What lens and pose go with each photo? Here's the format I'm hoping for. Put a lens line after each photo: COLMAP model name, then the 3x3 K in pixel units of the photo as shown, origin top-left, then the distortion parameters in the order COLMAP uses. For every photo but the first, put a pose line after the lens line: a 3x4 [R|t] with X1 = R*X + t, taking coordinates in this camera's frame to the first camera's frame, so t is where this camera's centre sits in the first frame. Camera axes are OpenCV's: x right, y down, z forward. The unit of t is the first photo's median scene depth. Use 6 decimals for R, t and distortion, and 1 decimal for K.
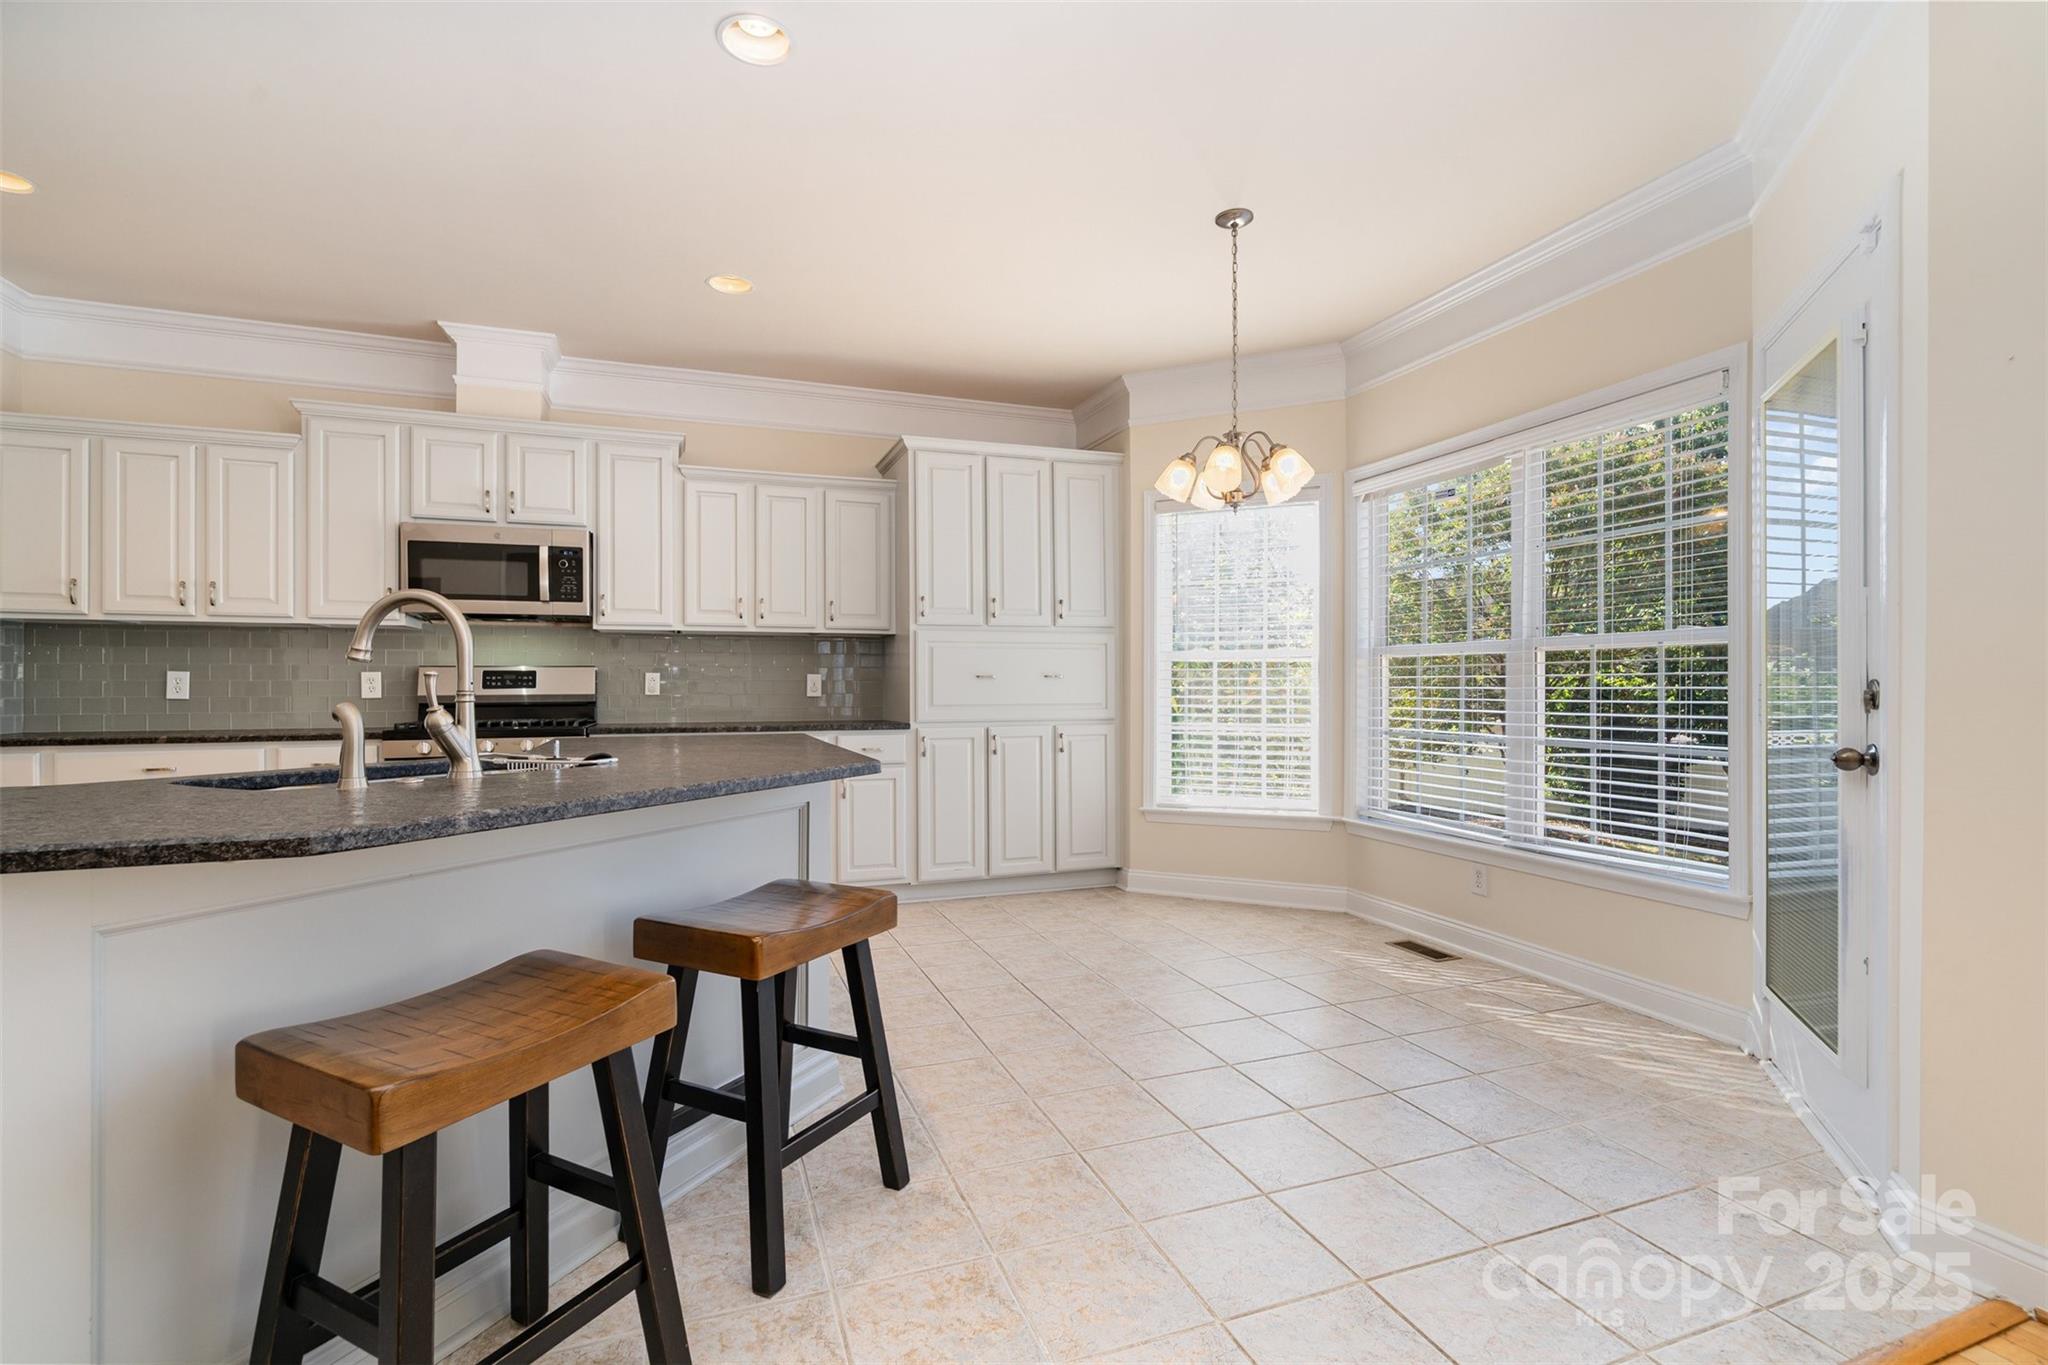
lens RADIAL K [[929.4, 0, 1019.4], [0, 929.4, 683.6], [0, 0, 1]] dist [-0.002185, 0.000320]
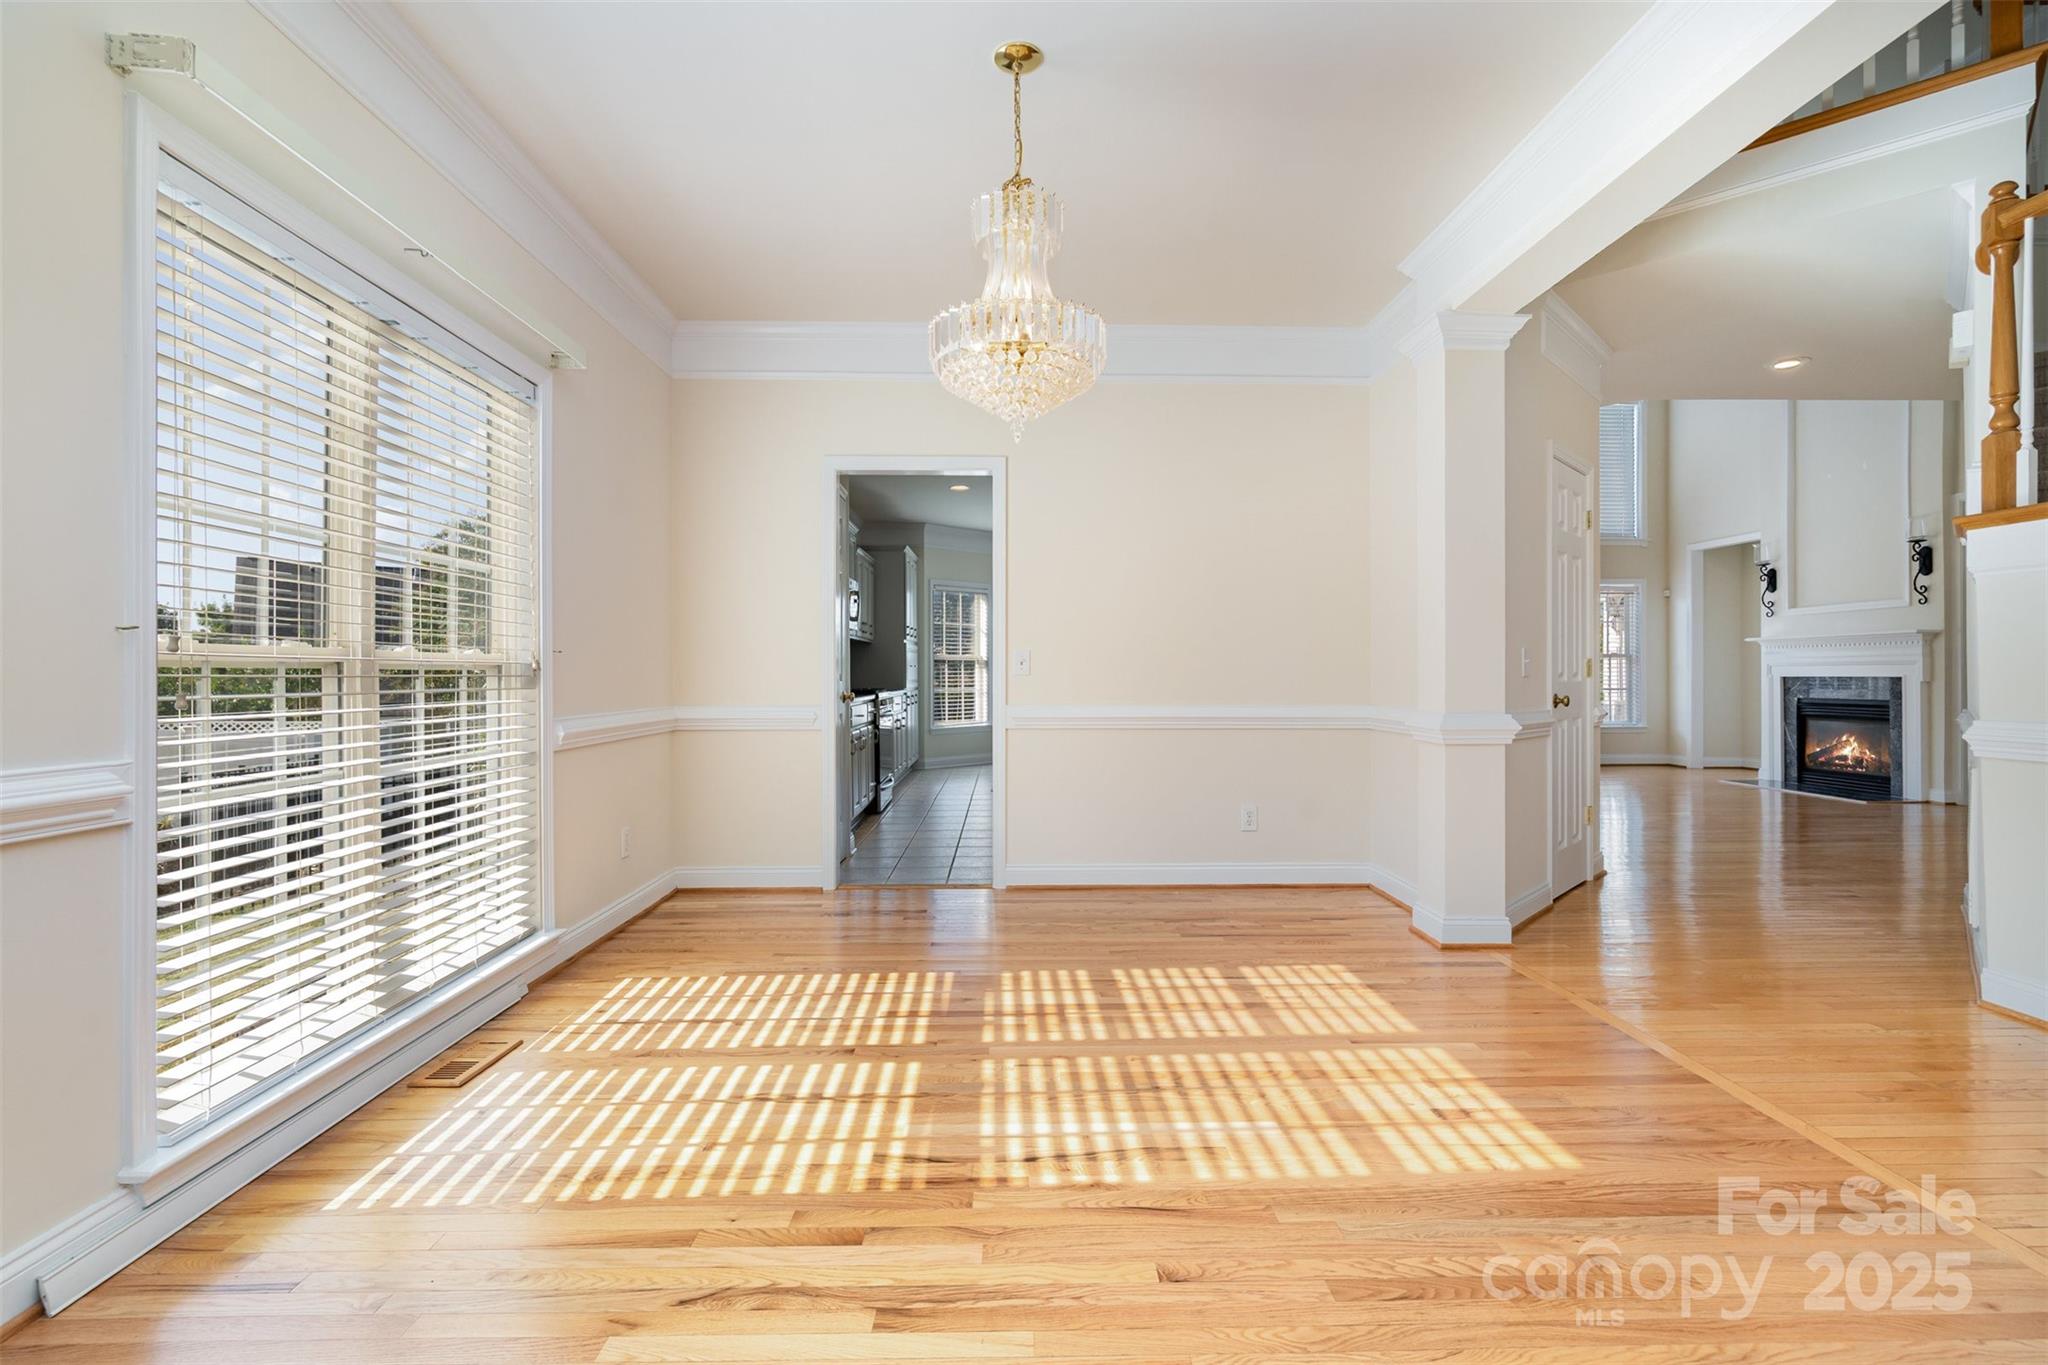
lens RADIAL K [[931.9, 0, 1035.8], [0, 931.9, 676.3], [0, 0, 1]] dist [-0.000448, 0.000147]
pose [[0.317179, 0.003089, 0.948361, -1.907668], [-0.001665, 0.999995, -0.002701, 0.018964], [-0.948364, -0.000722, 0.317183, 0.093975]]
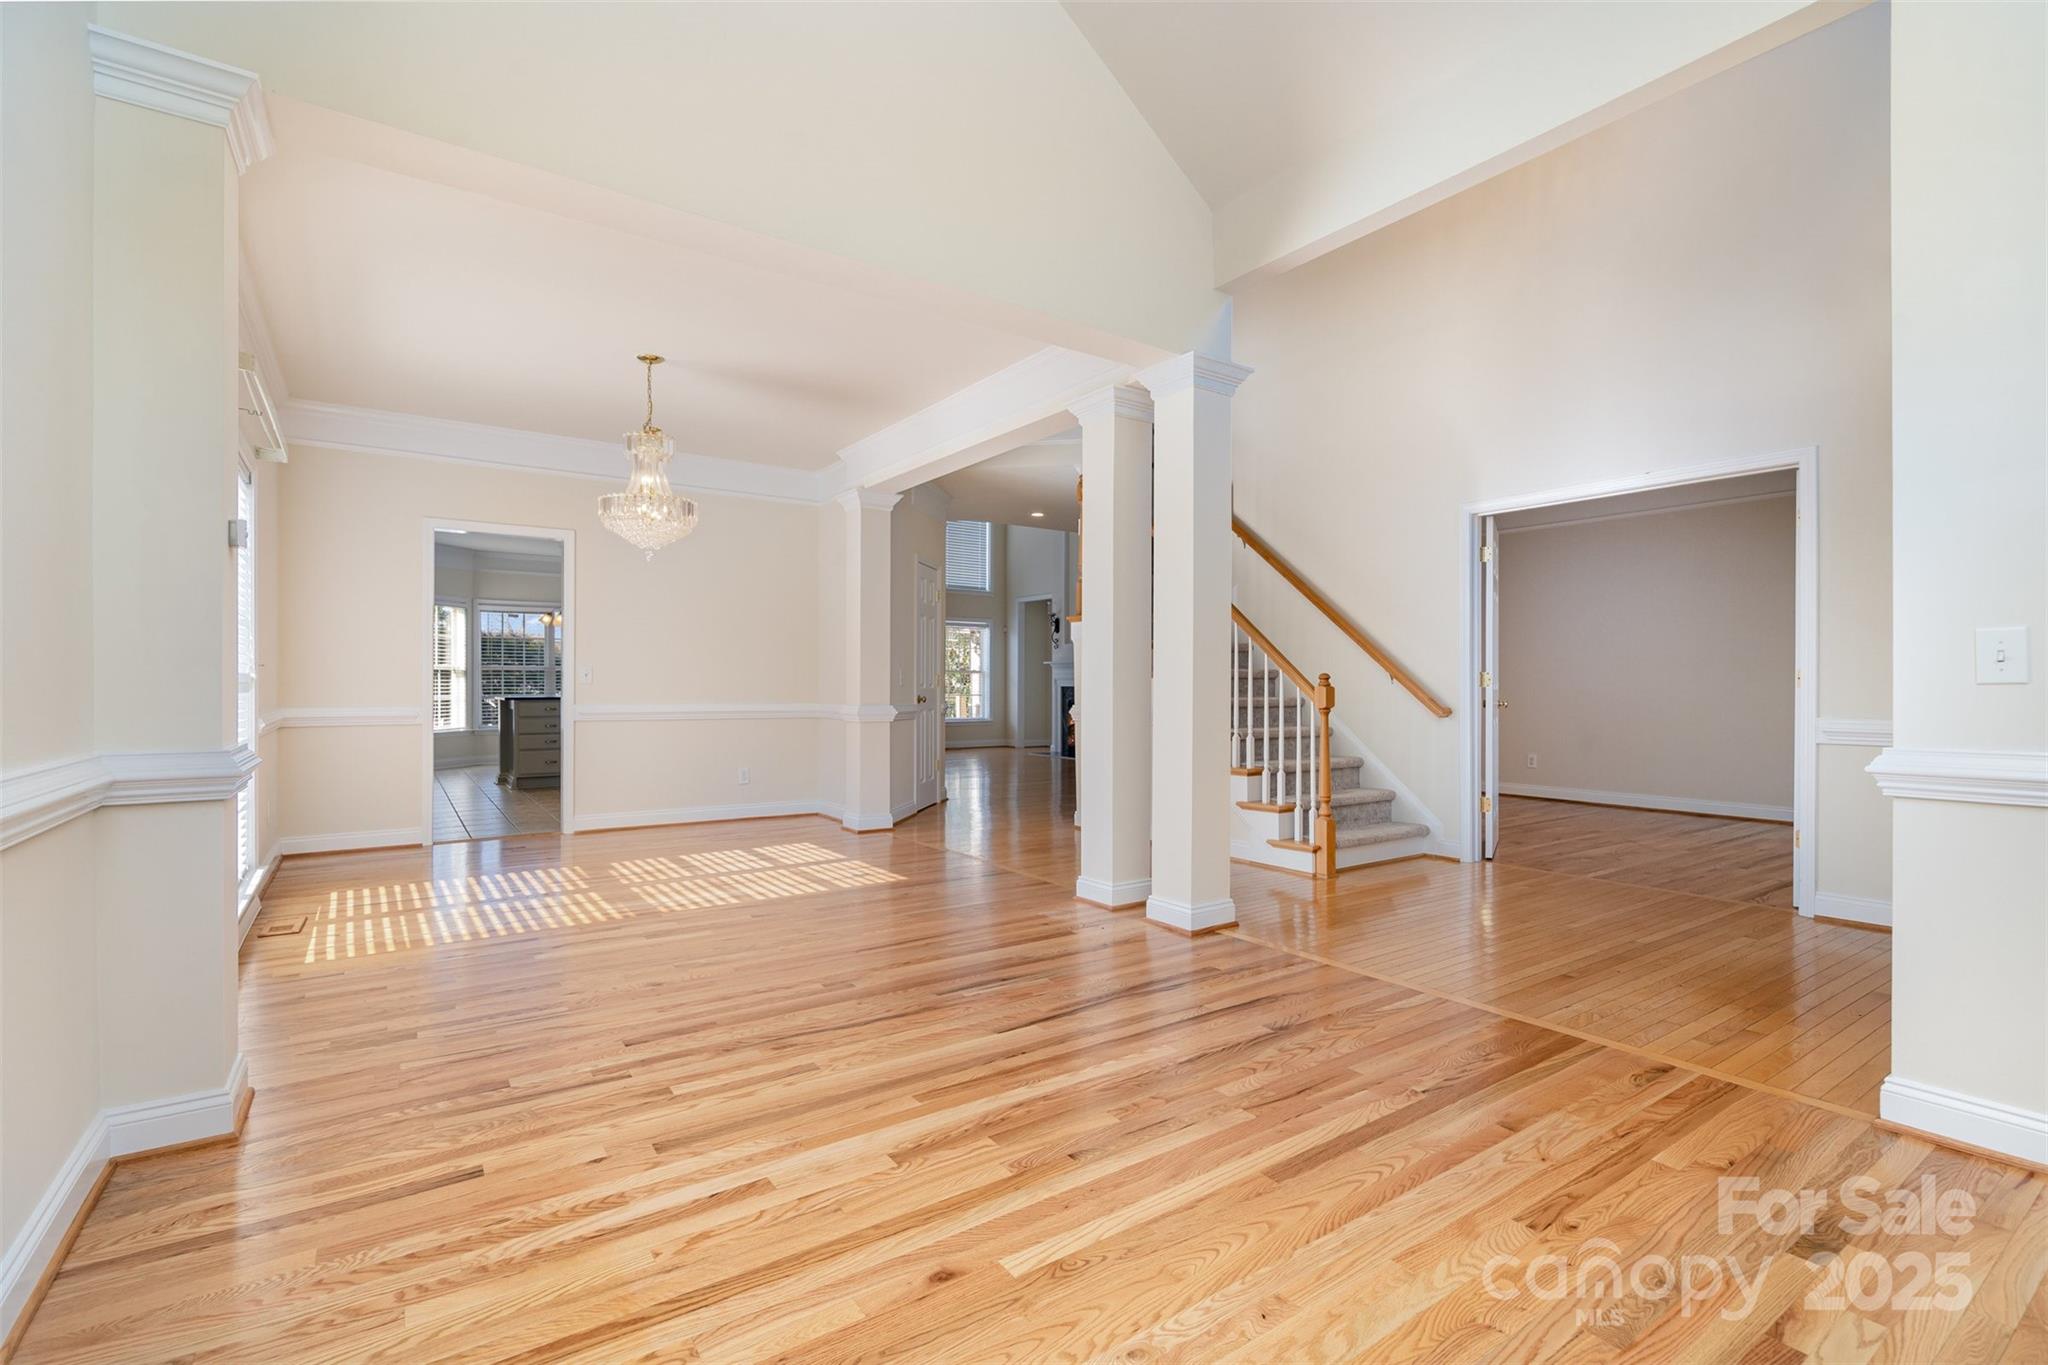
lens RADIAL K [[929.4, 0, 1019.4], [0, 929.4, 683.6], [0, 0, 1]] dist [-0.002185, 0.000320]
pose [[-0.248337, 0.005504, 0.968658, -2.514663], [-0.002772, 0.999976, -0.006393, 0.022186], [-0.968670, -0.004272, -0.248316, 0.134593]]
